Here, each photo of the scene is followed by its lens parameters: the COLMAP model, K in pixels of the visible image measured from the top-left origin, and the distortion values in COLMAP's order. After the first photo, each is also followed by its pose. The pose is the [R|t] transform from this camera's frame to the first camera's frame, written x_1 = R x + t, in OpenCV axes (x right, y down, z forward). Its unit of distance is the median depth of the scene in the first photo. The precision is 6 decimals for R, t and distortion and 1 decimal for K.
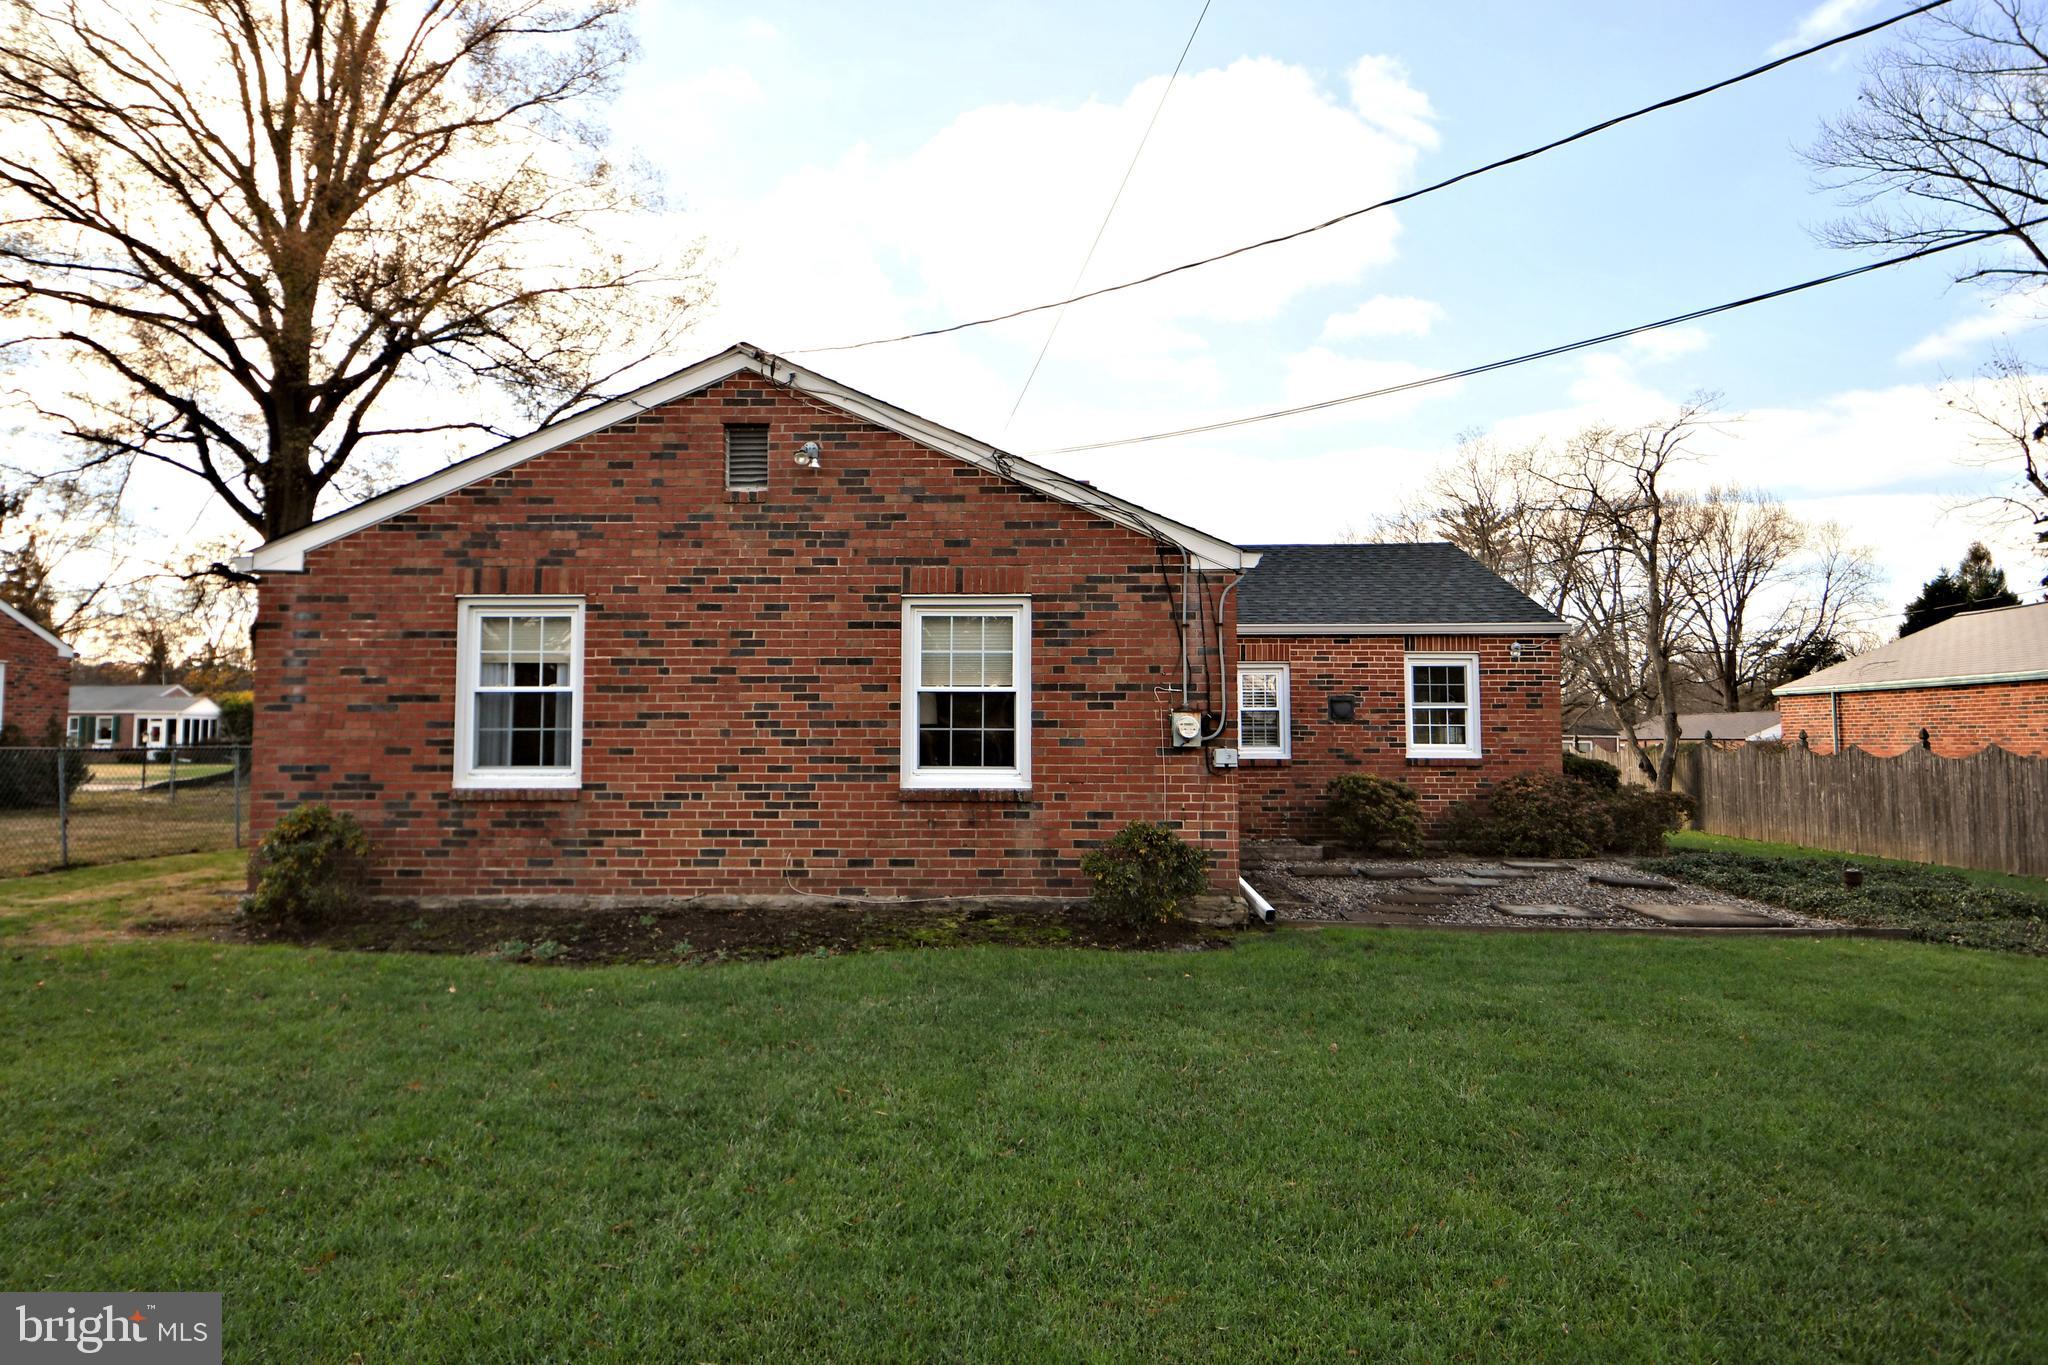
lens RADIAL K [[1248.9, 0, 972.4], [0, 1248.9, 661.4], [0, 0, 1]] dist [-0.000371, -0.019101]
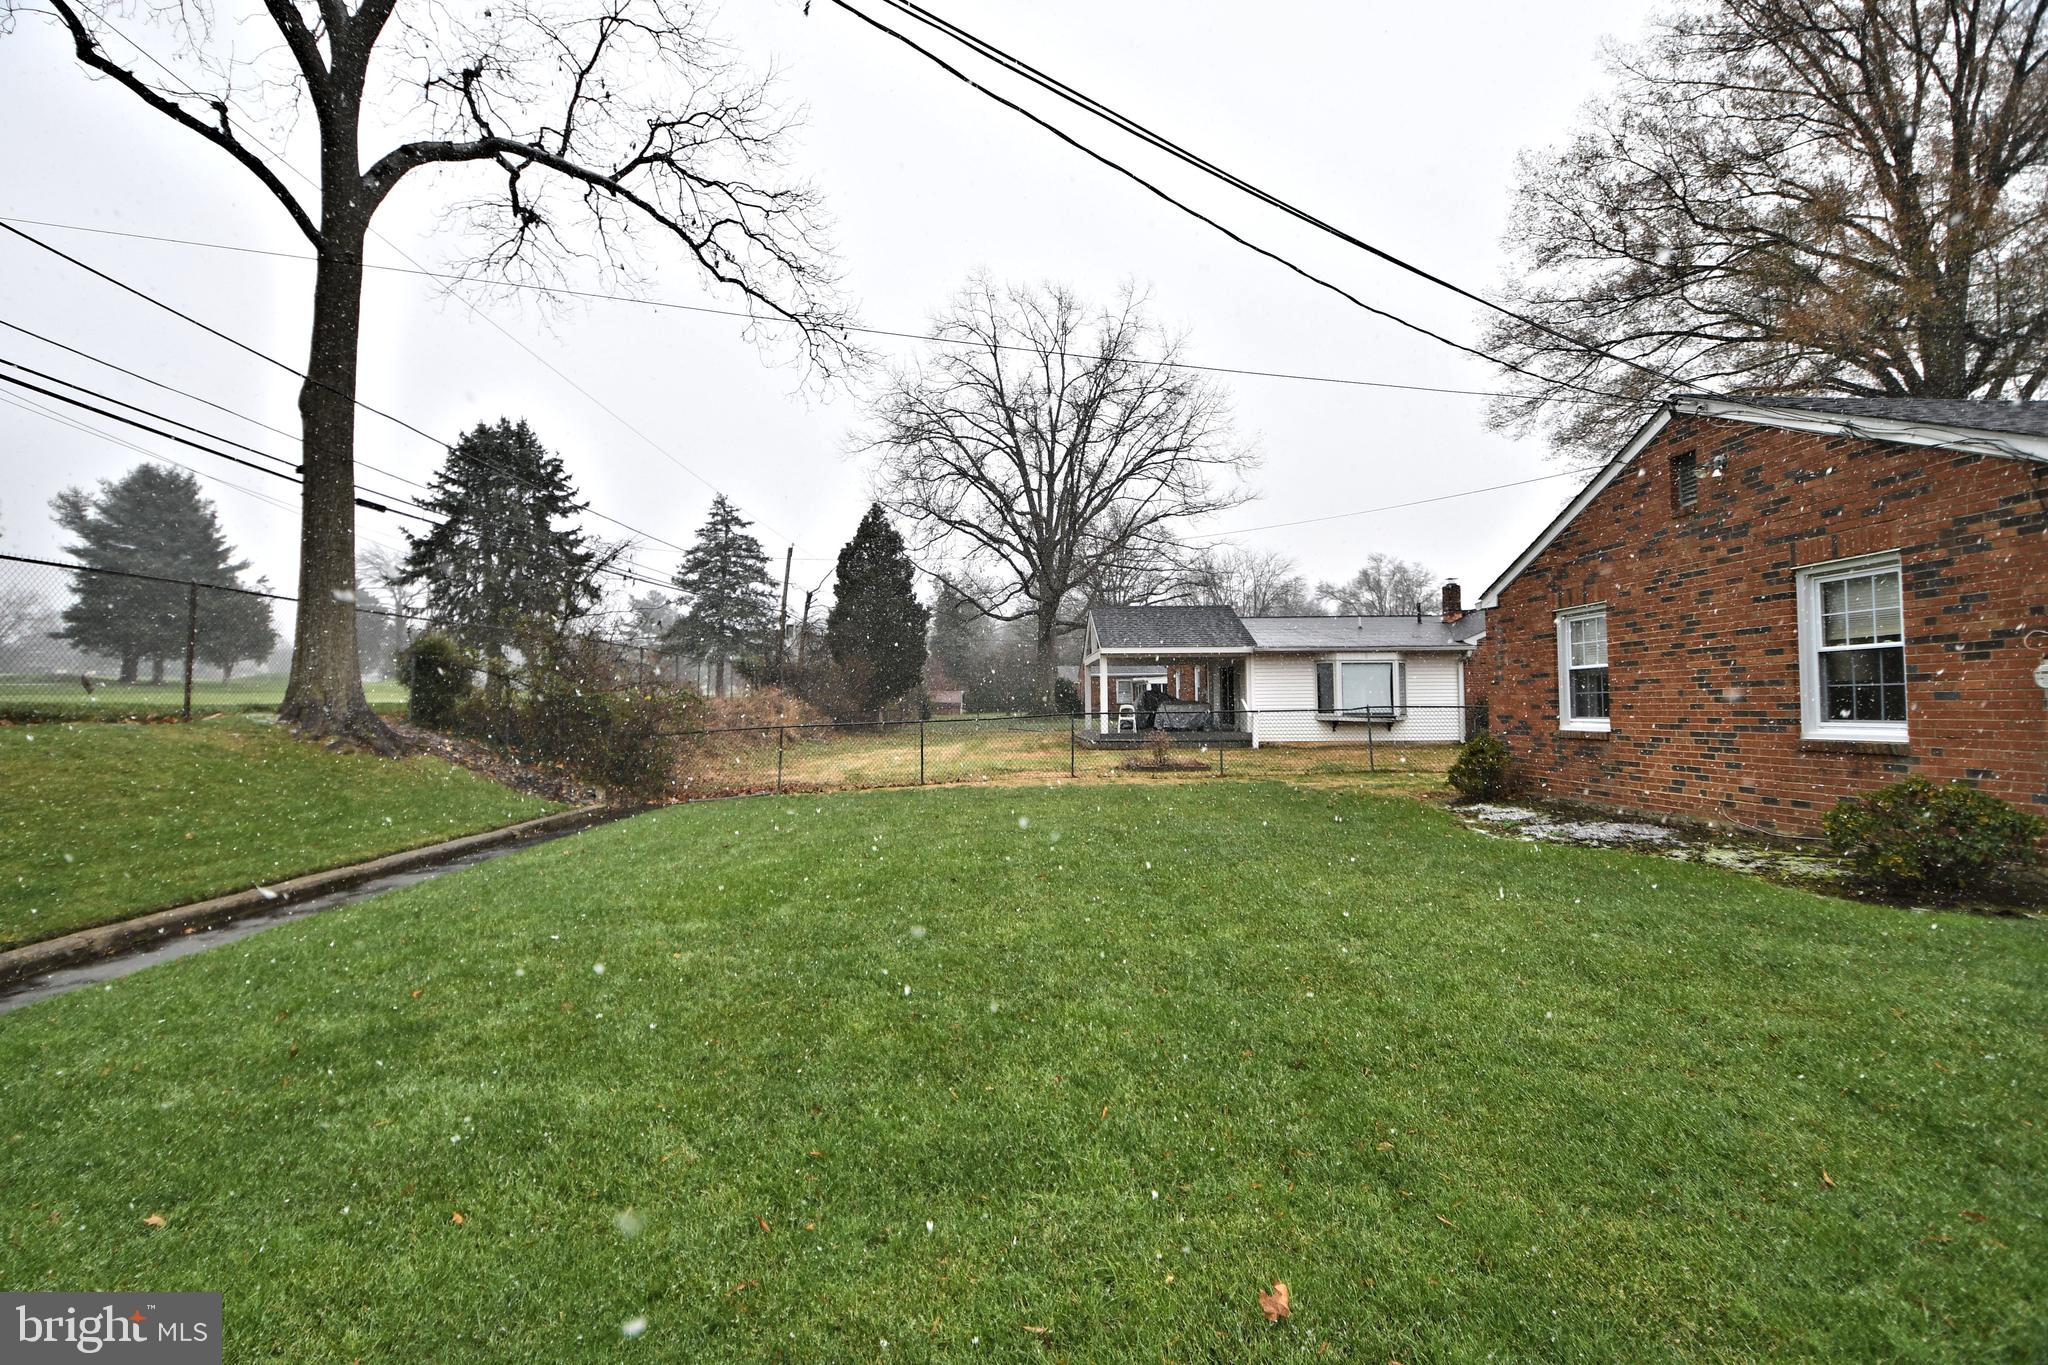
lens RADIAL K [[907.6, 0, 1007.4], [0, 907.6, 676.3], [0, 0, 1]] dist [-0.013200, -0.007509]
pose [[0.031157, -0.038175, -0.998785, 0.719665], [0.073792, 0.996631, -0.035791, 0.020905], [0.996787, -0.072587, 0.033869, 0.253831]]
